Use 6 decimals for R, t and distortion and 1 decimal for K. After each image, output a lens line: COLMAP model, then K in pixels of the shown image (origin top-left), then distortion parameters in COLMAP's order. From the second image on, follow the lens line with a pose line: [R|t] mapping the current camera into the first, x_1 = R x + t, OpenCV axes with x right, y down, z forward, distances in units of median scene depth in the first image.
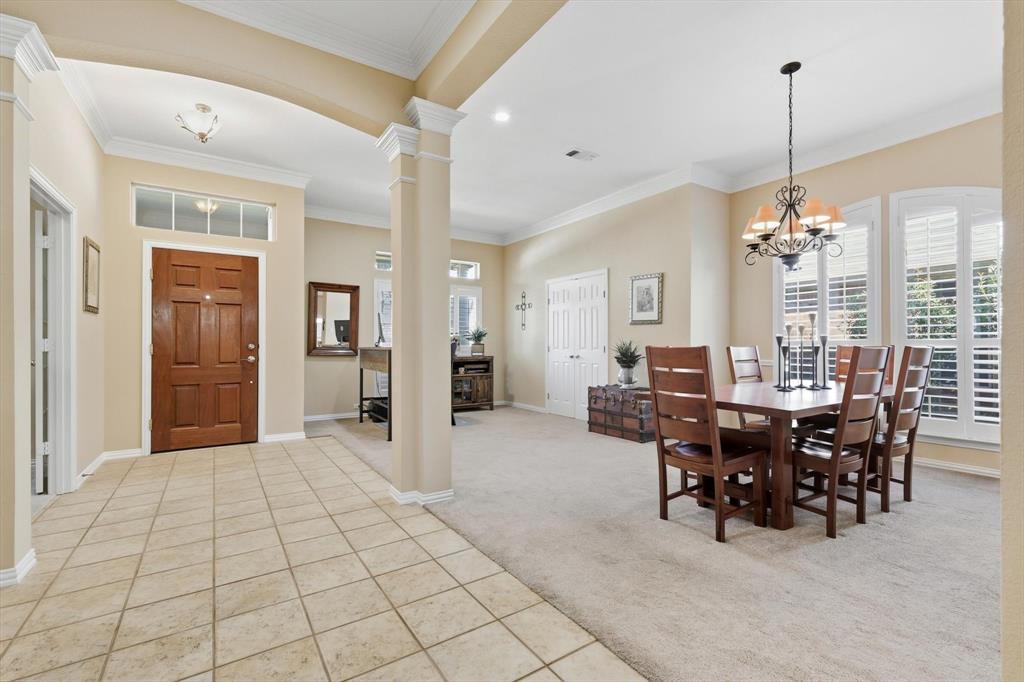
lens RADIAL K [[447.6, 0, 514.1], [0, 447.6, 336.5], [0, 0, 1]] dist [-0.008234, -0.000368]
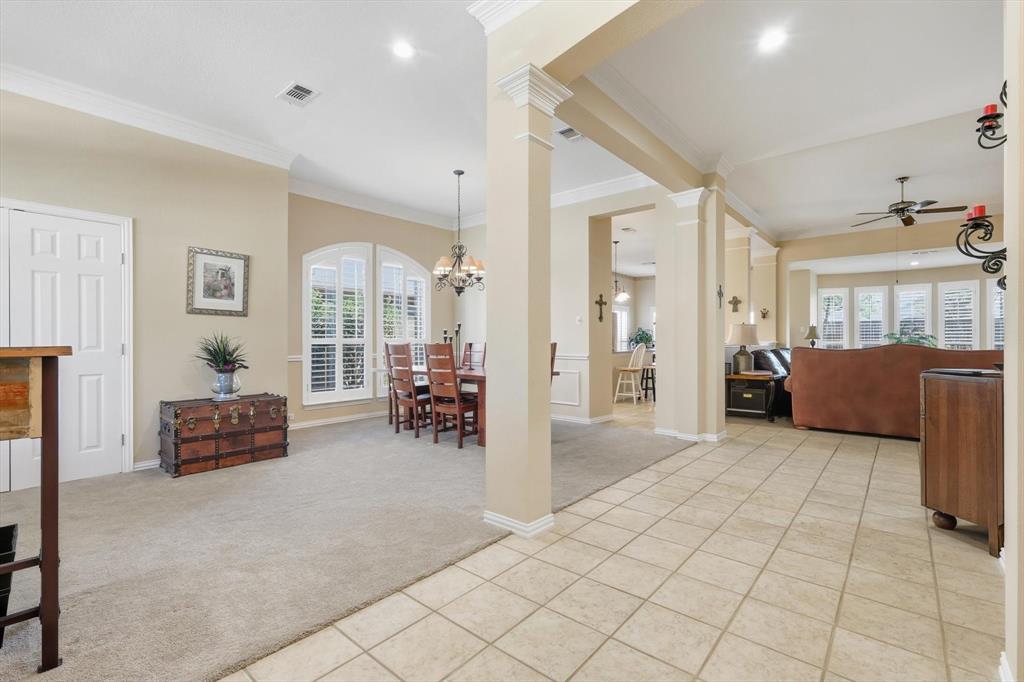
lens RADIAL K [[454.2, 0, 512.0], [0, 454.2, 341.0], [0, 0, 1]] dist [0.002009, -0.000340]
pose [[-0.262135, 0.002931, 0.965027, -0.818034], [-0.021525, 0.999729, -0.008884, 0.018193], [-0.964791, -0.023101, -0.262000, 0.989666]]
